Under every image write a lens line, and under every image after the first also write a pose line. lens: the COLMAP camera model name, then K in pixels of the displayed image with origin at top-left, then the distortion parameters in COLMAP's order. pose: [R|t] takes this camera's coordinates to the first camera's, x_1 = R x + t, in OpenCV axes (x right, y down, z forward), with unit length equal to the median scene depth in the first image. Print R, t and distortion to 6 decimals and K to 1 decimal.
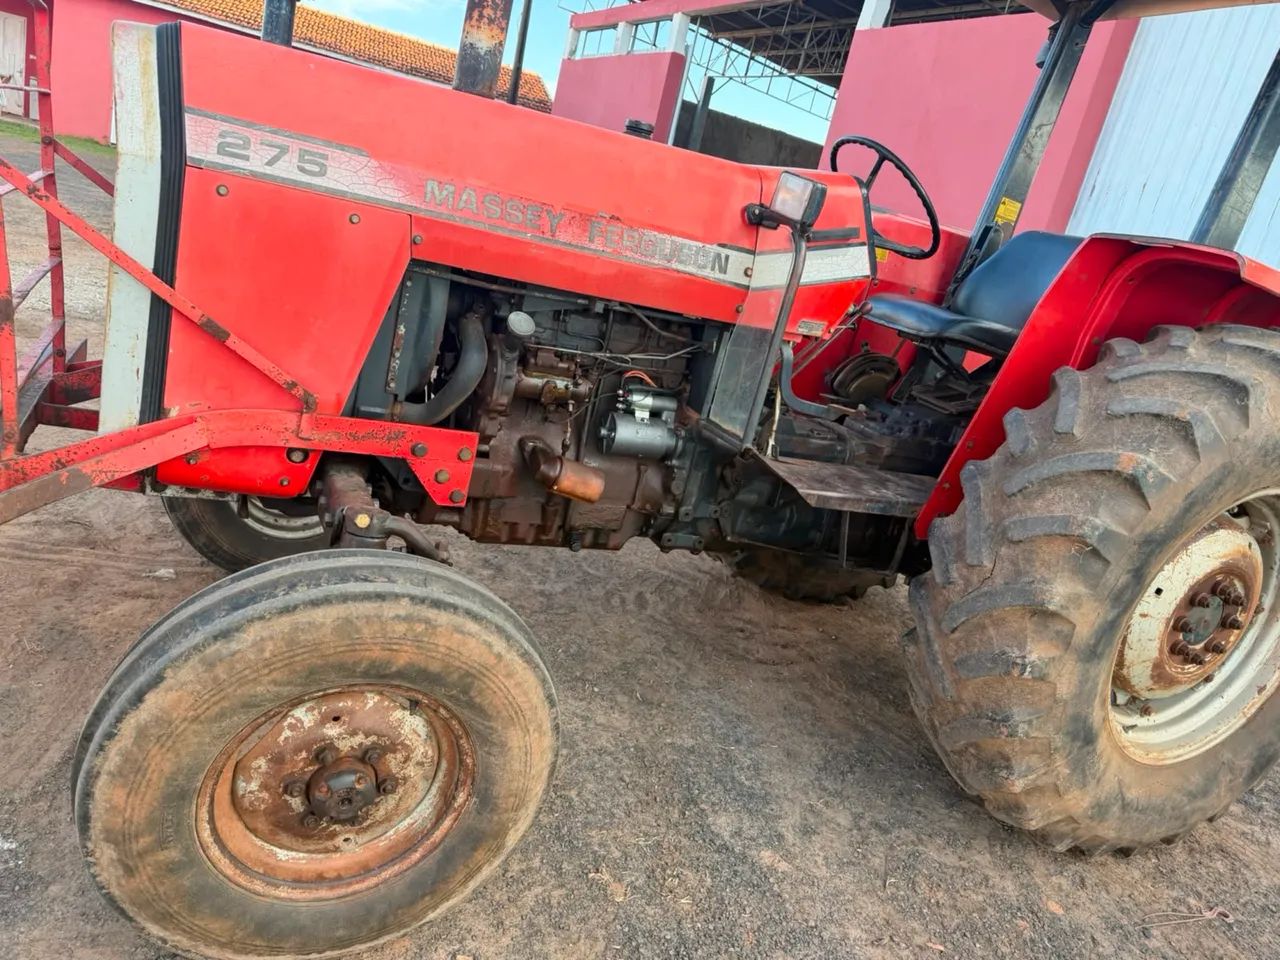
lens RADIAL K [[918.9, 0, 648.9], [0, 918.9, 482.8], [0, 0, 1]] dist [0.047974, -0.055597]
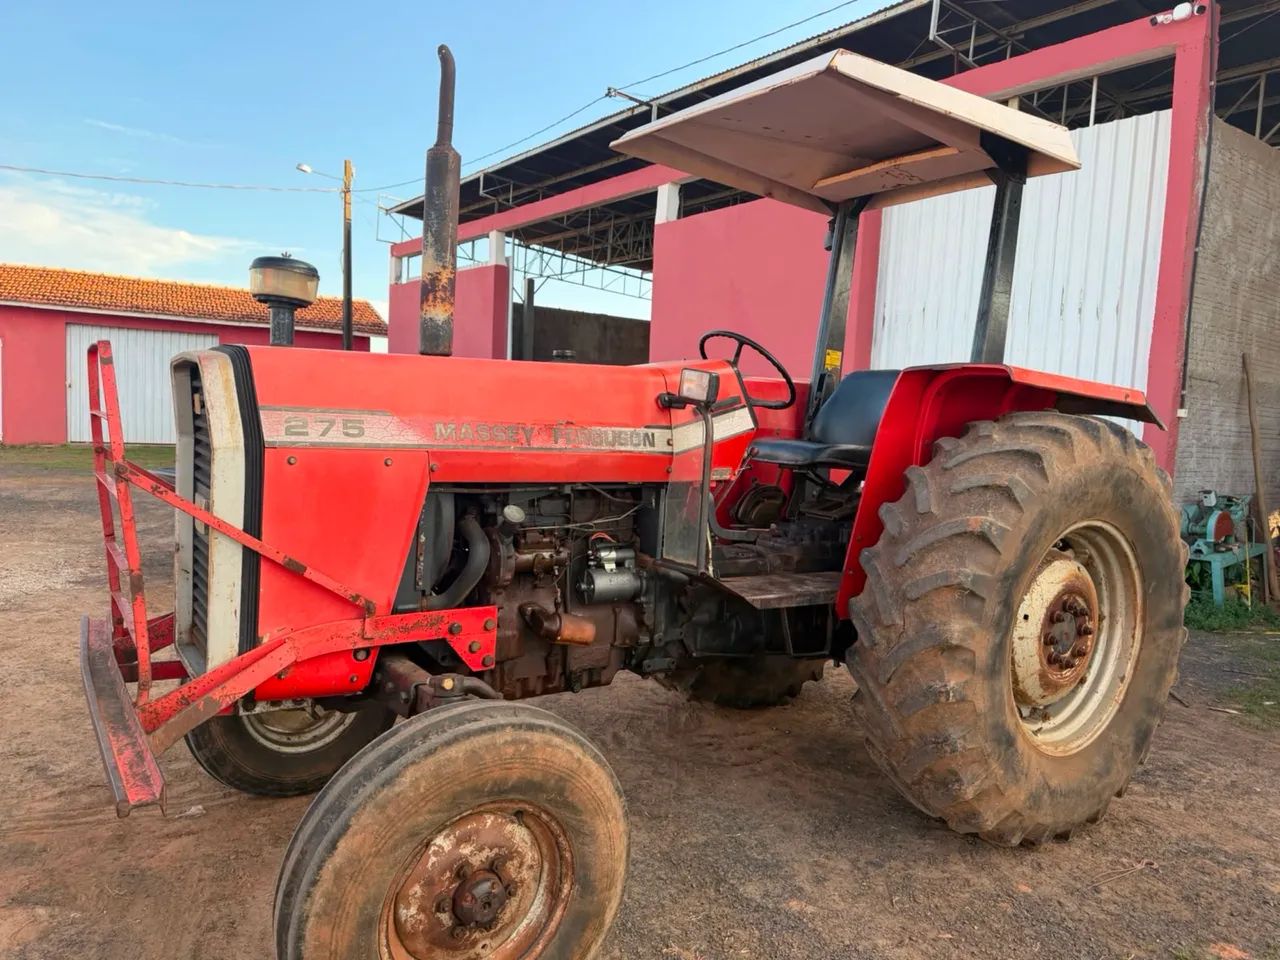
lens RADIAL K [[918.9, 0, 648.3], [0, 918.9, 479.9], [0, 0, 1]] dist [0.047974, -0.055597]
pose [[0.967670, -0.196940, 0.157575, -0.140197], [0.222629, 0.960555, -0.166644, 0.033276], [-0.118541, 0.196337, 0.973345, -0.258766]]
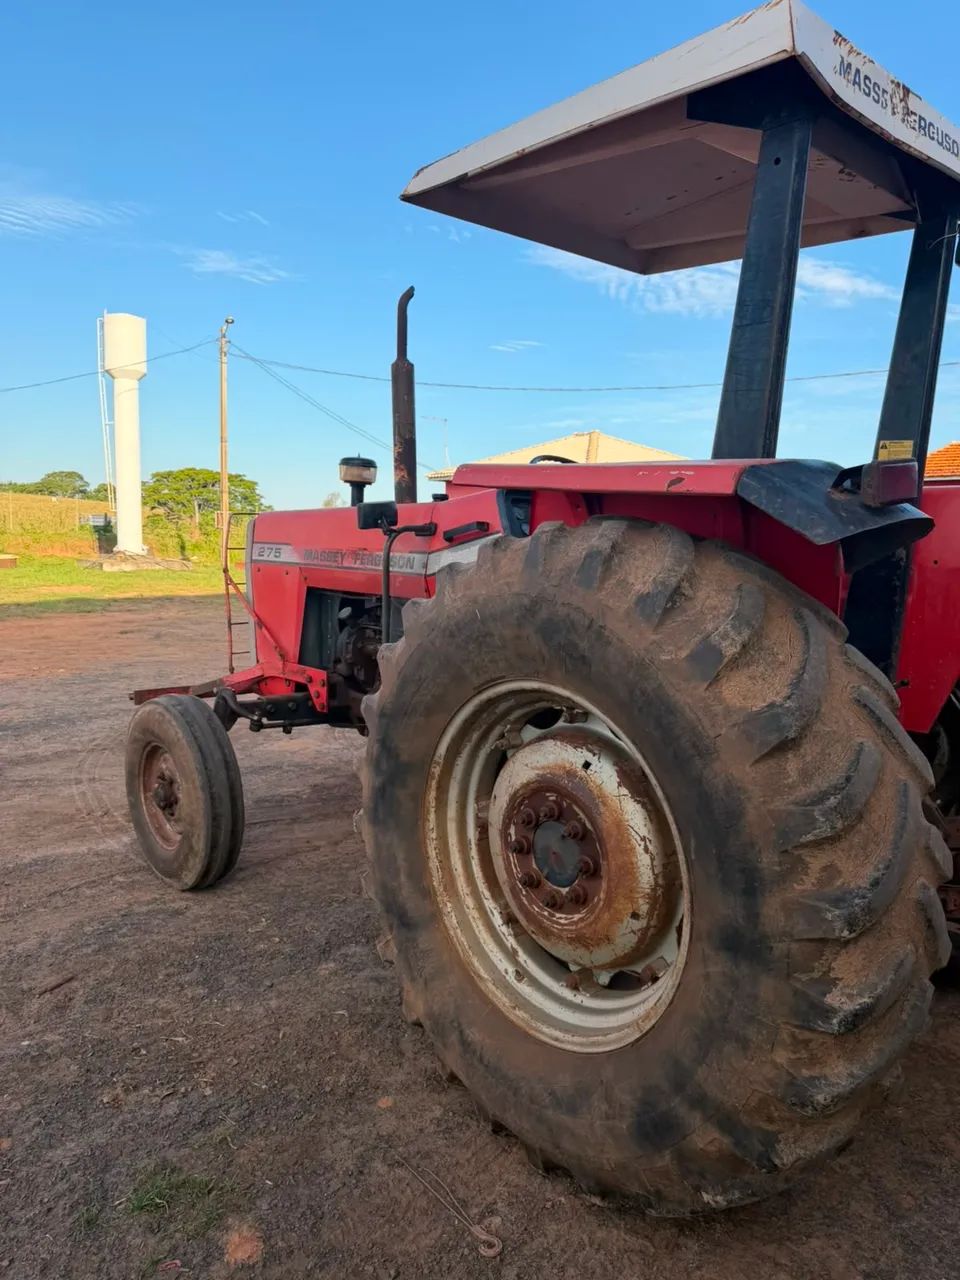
lens RADIAL K [[918.9, 0, 473.8], [0, 918.9, 632.2], [0, 0, 1]] dist [0.047974, -0.055597]
pose [[0.281788, -0.124257, -0.951397, 1.586959], [-0.226763, 0.954863, -0.191873, 0.150486], [0.932295, 0.269809, 0.240892, 0.757028]]
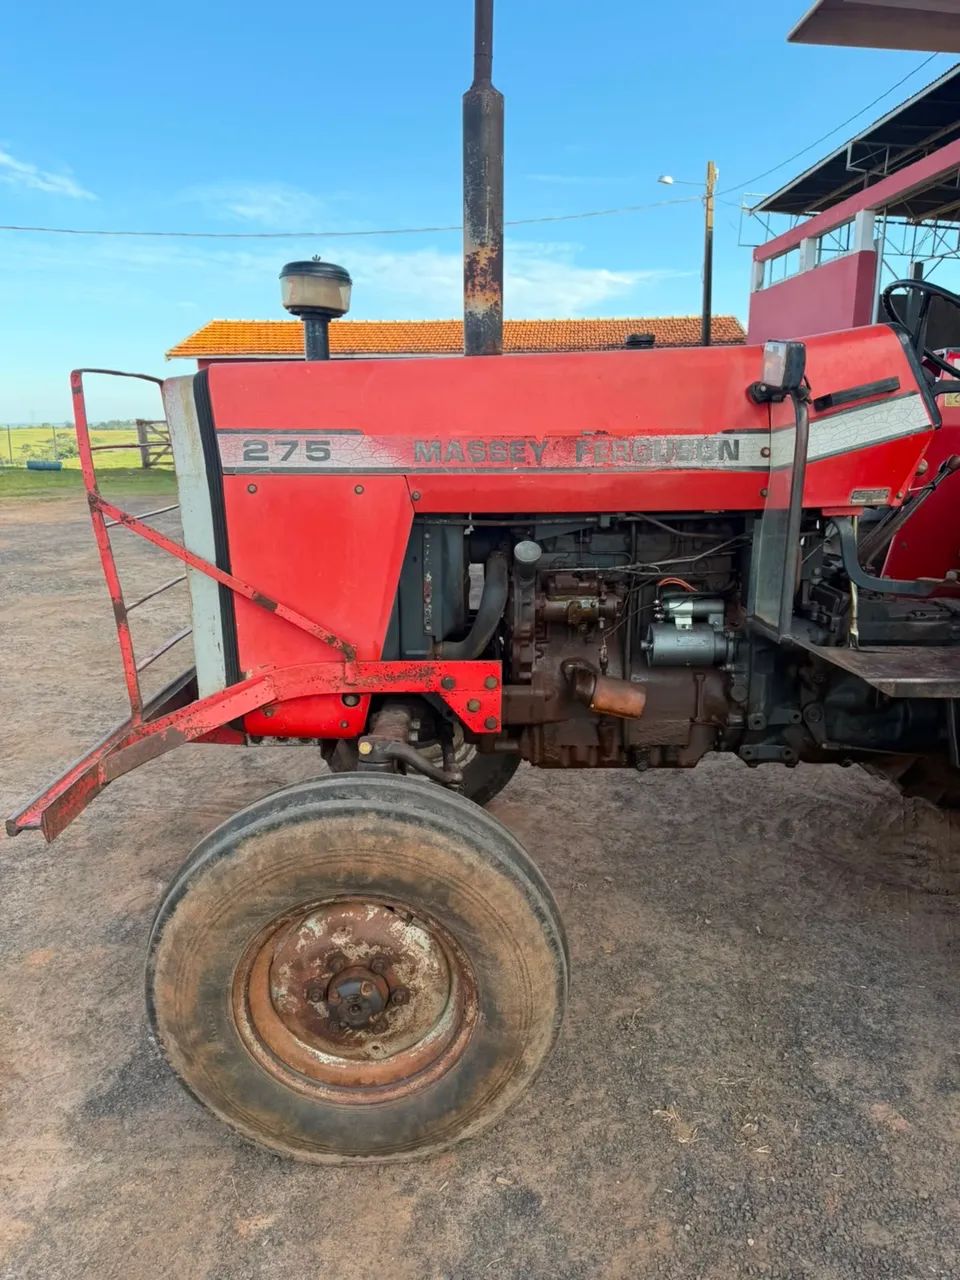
lens RADIAL K [[918.9, 0, 482.5], [0, 918.9, 647.2], [0, 0, 1]] dist [0.047974, -0.055597]
pose [[0.890646, -0.138335, -0.433143, 0.235514], [0.096779, 0.988443, -0.116682, 0.047578], [0.444279, 0.062003, 0.893740, 0.049684]]
